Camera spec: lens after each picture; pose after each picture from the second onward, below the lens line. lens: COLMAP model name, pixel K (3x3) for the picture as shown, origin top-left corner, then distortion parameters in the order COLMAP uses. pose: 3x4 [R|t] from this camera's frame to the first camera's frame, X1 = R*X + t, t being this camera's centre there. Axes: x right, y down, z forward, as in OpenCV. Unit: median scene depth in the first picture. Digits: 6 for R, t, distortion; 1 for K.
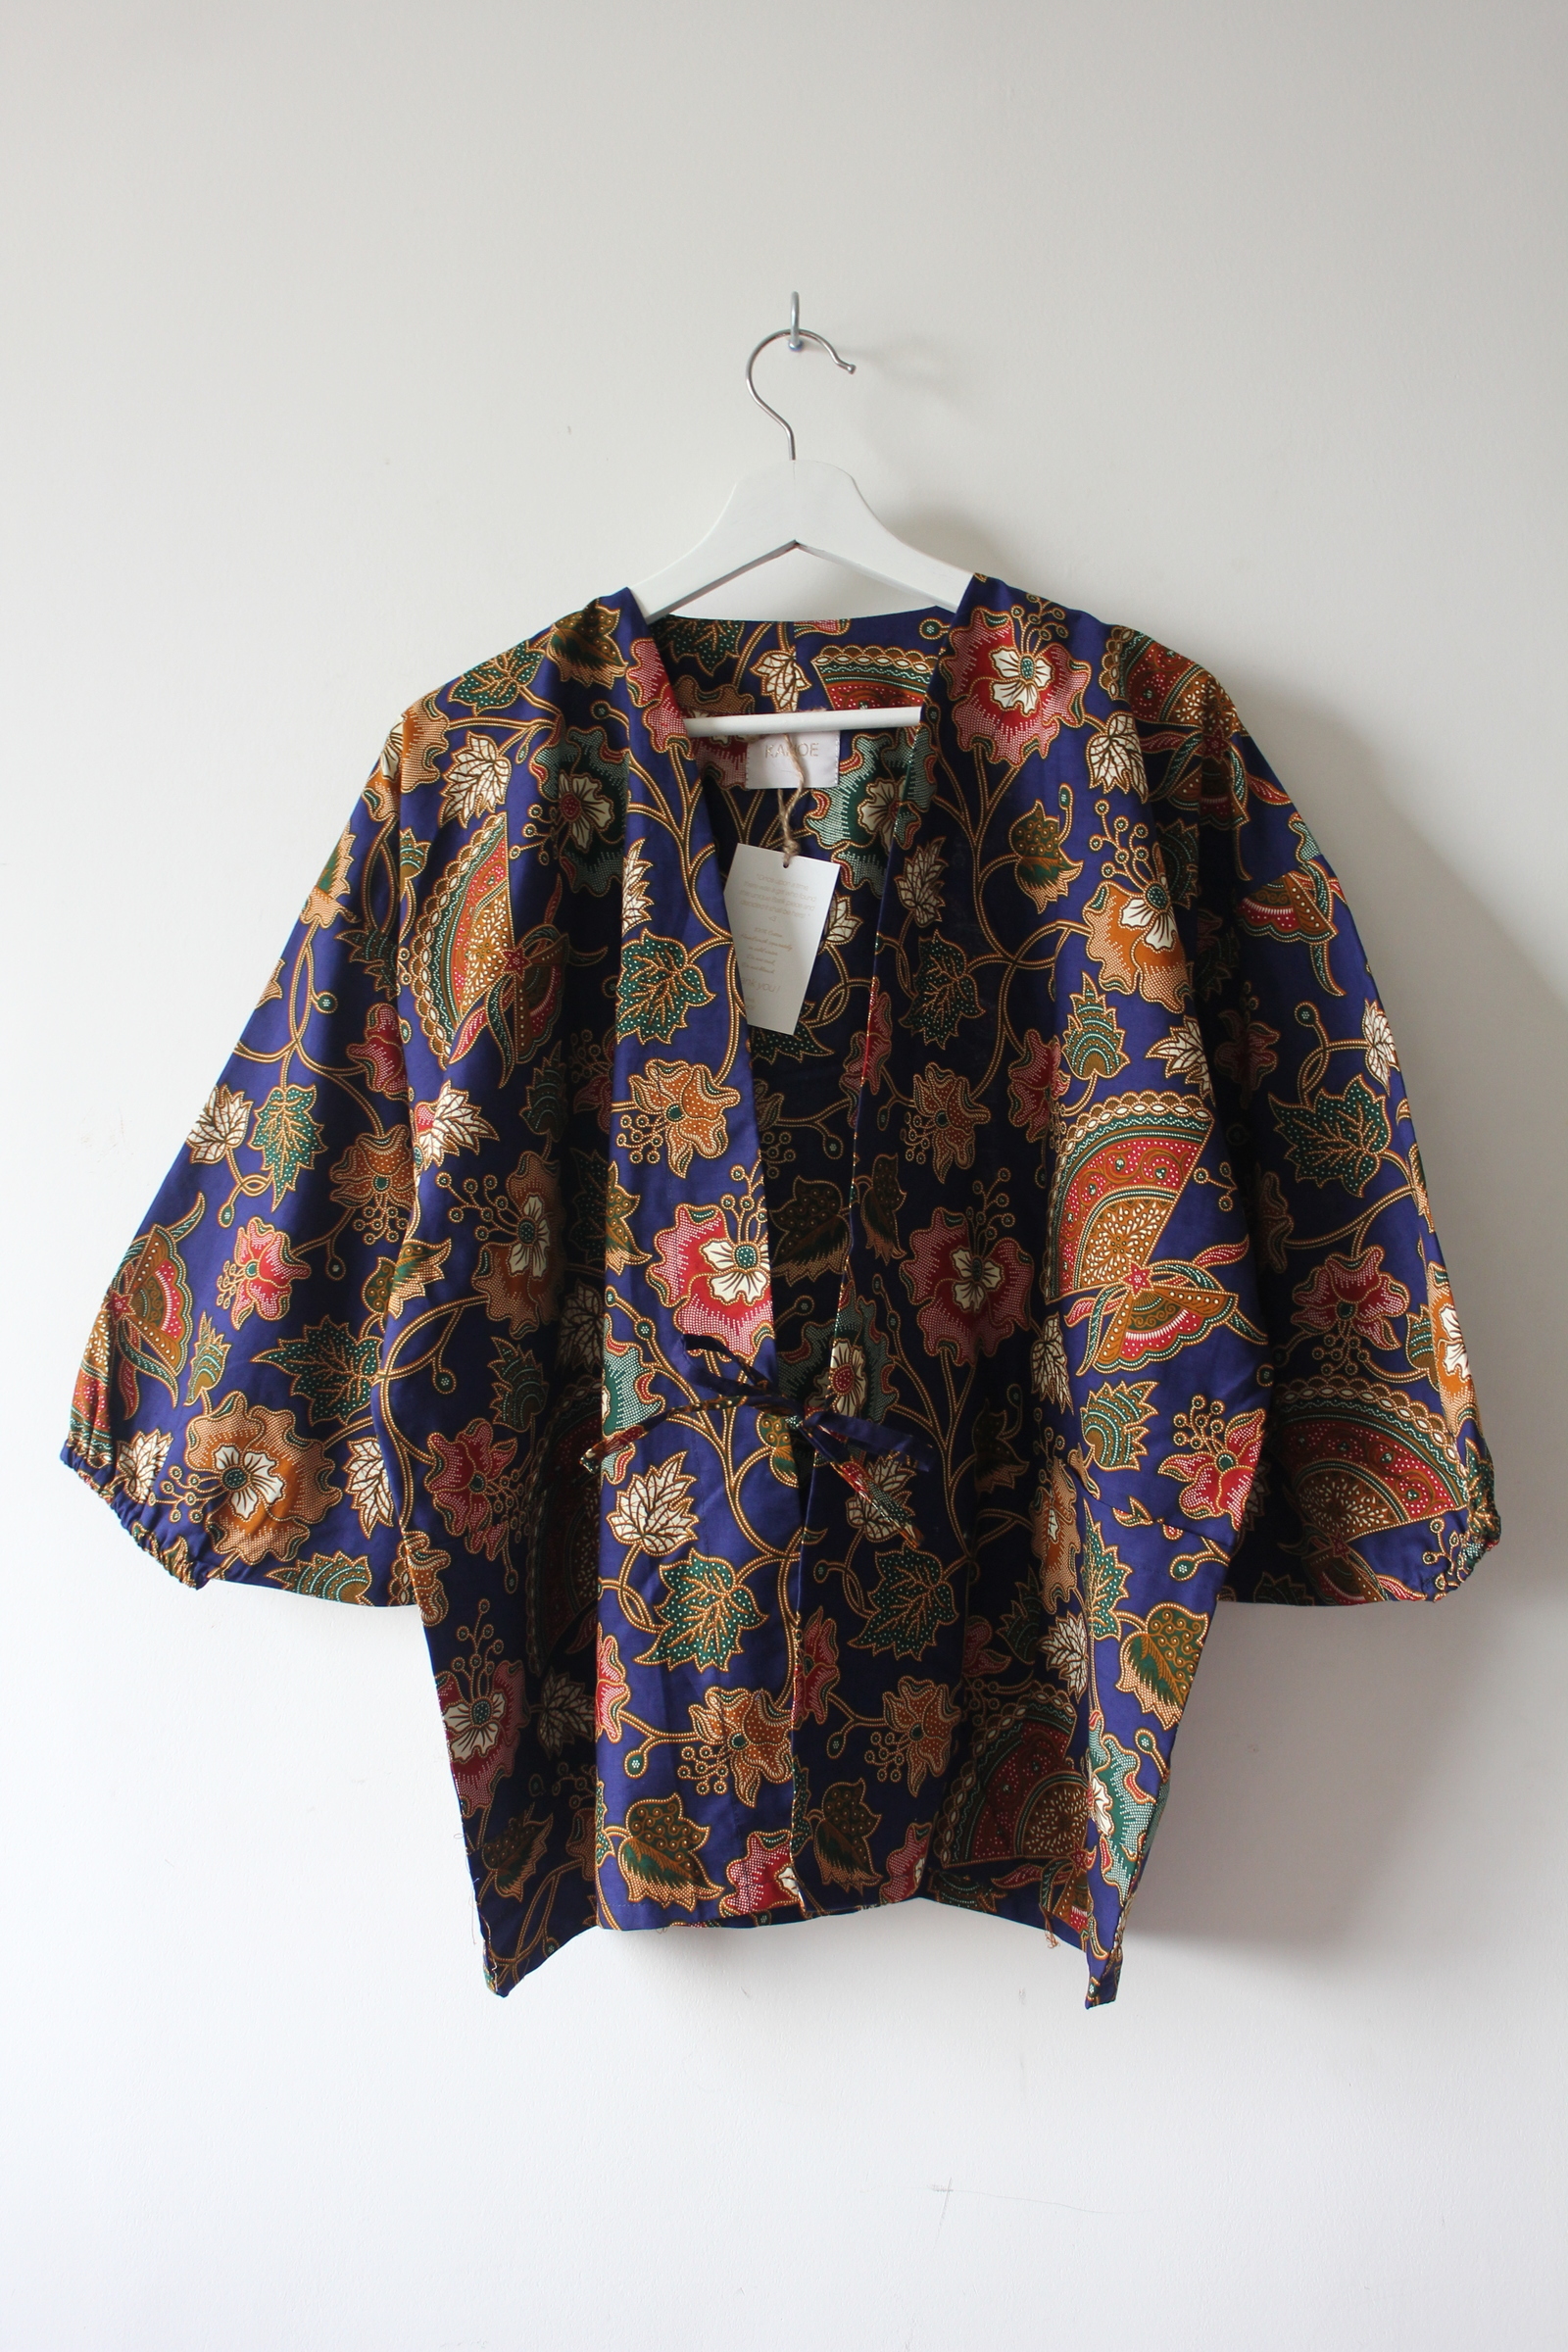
lens RADIAL K [[2346.5, 0, 707.3], [0, 2346.5, 1170.8], [0, 0, 1]] dist [-0.139256, 0.217757]
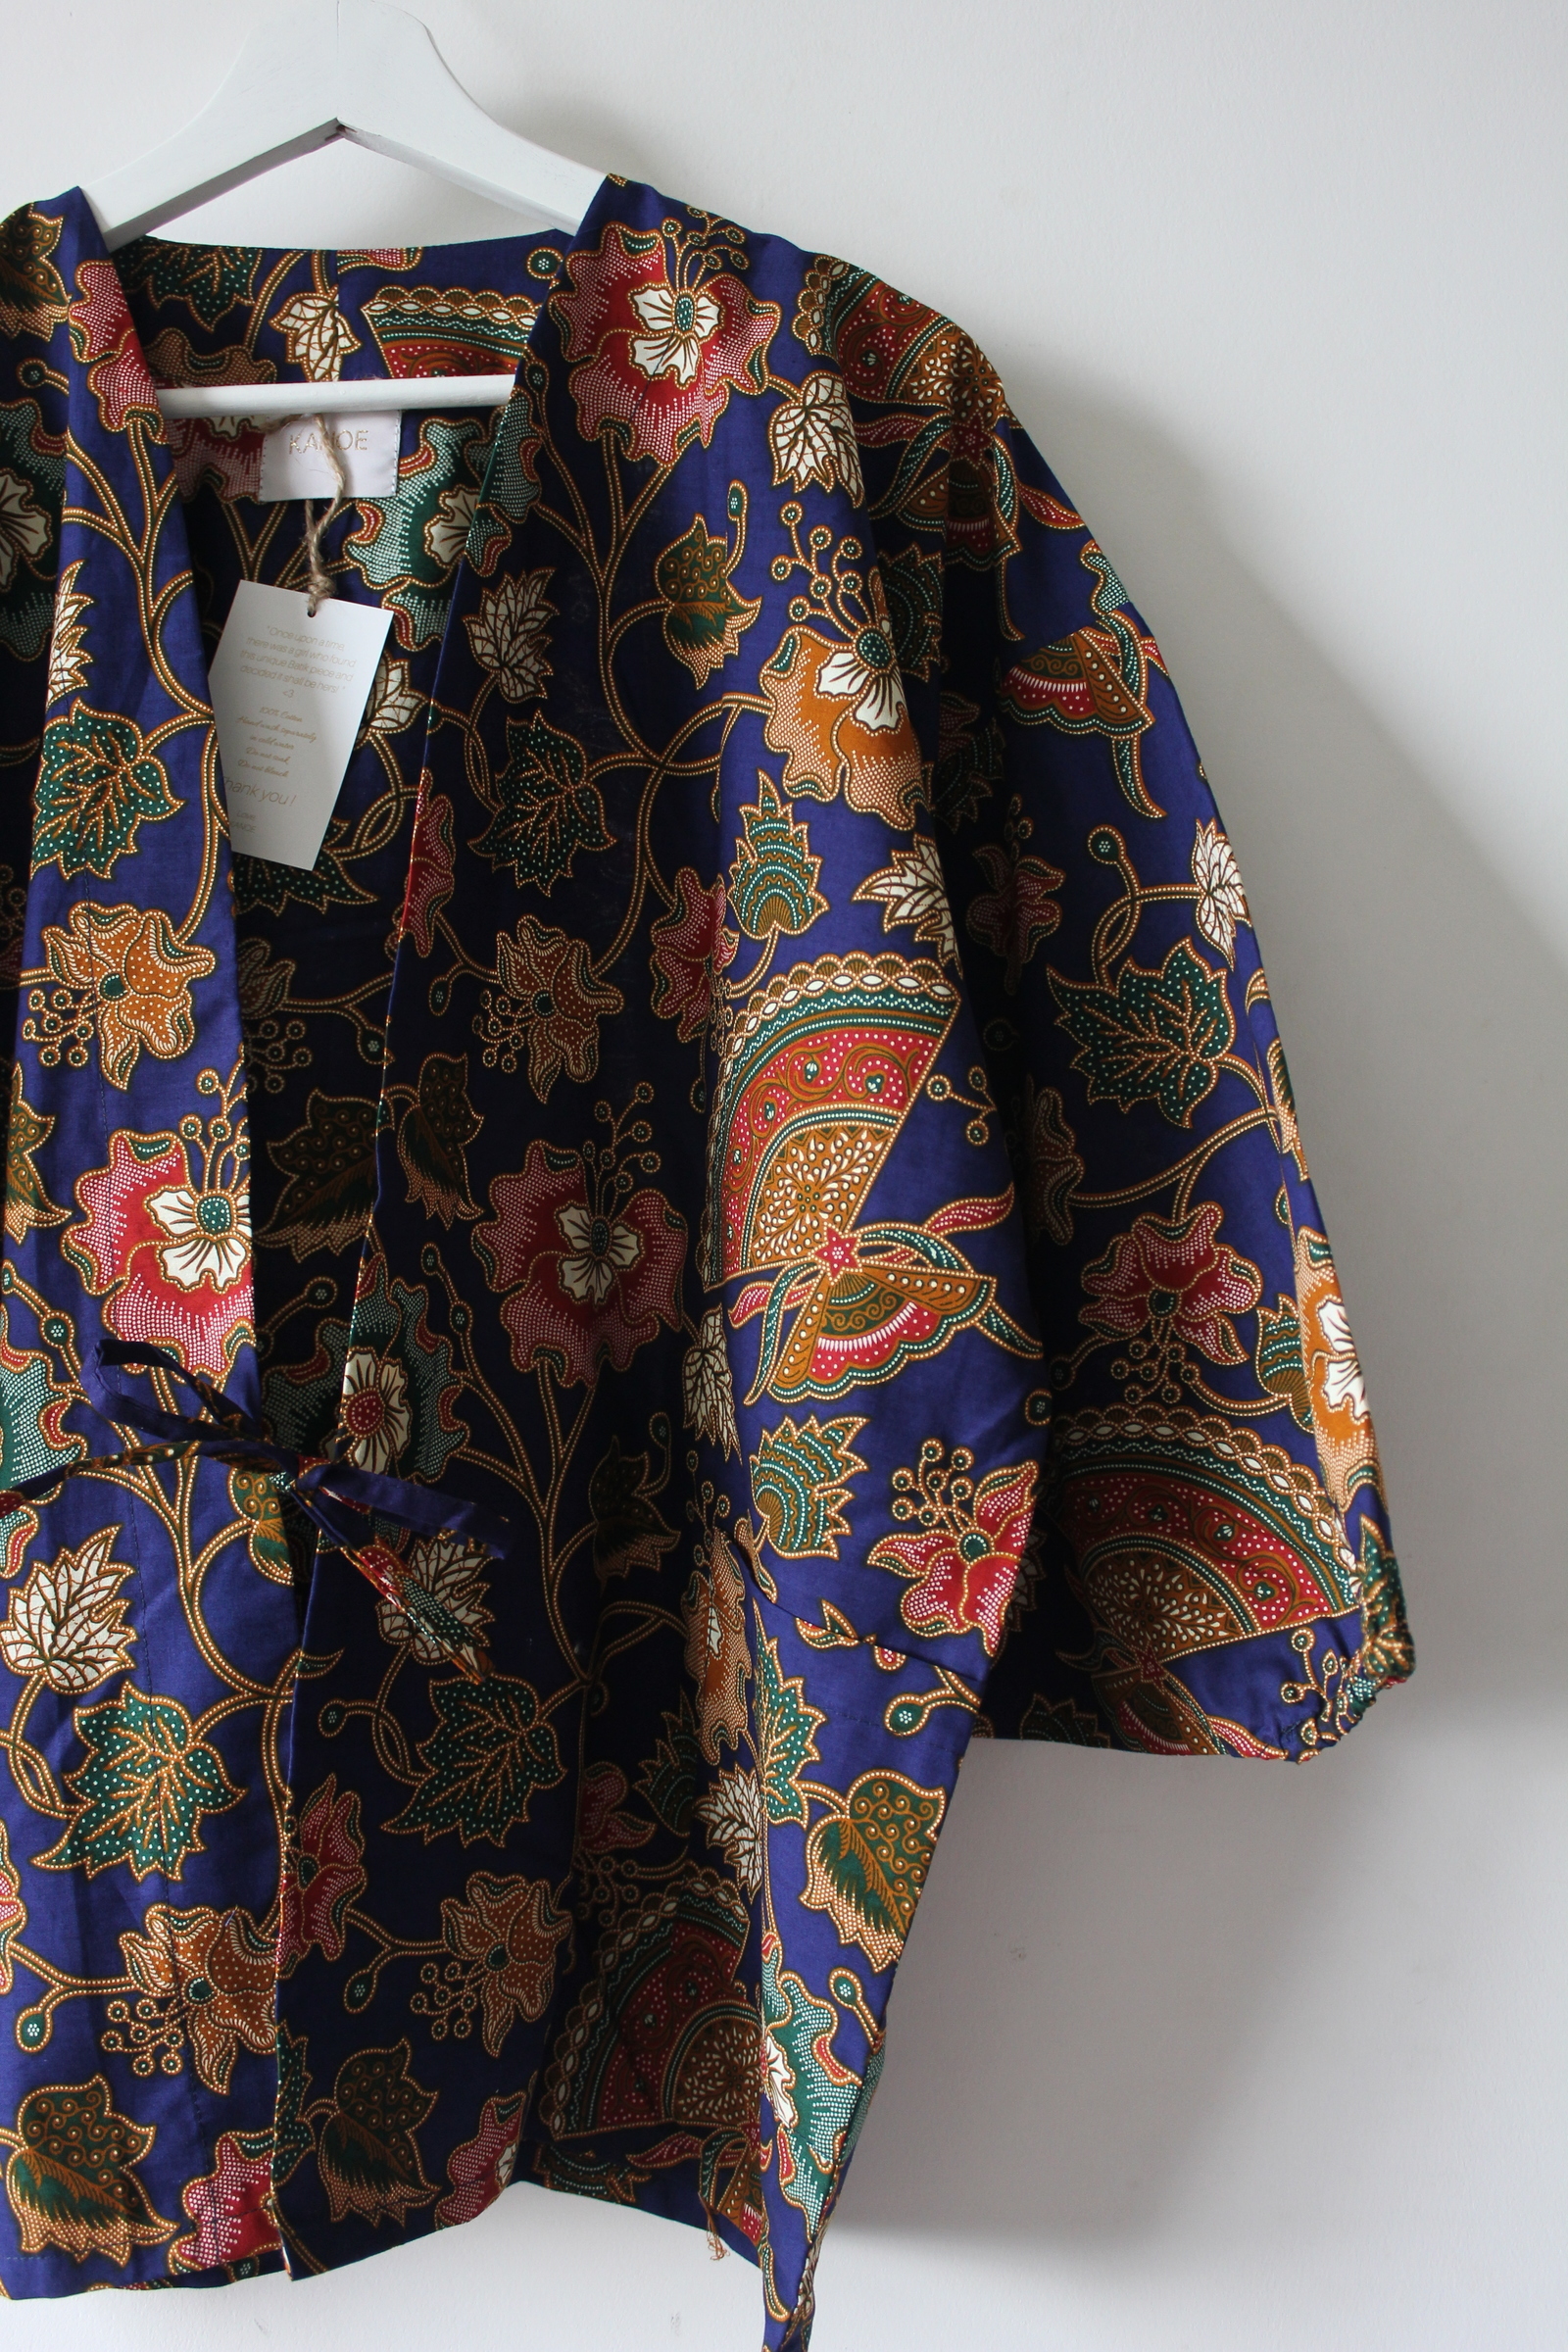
lens RADIAL K [[2346.5, 0, 707.3], [0, 2346.5, 1170.8], [0, 0, 1]] dist [-0.139256, 0.217757]
pose [[0.995853, 0.005564, 0.090802, 0.089896], [-0.006613, 0.999915, 0.011258, 0.016911], [-0.090732, -0.011812, 0.995805, 0.367470]]
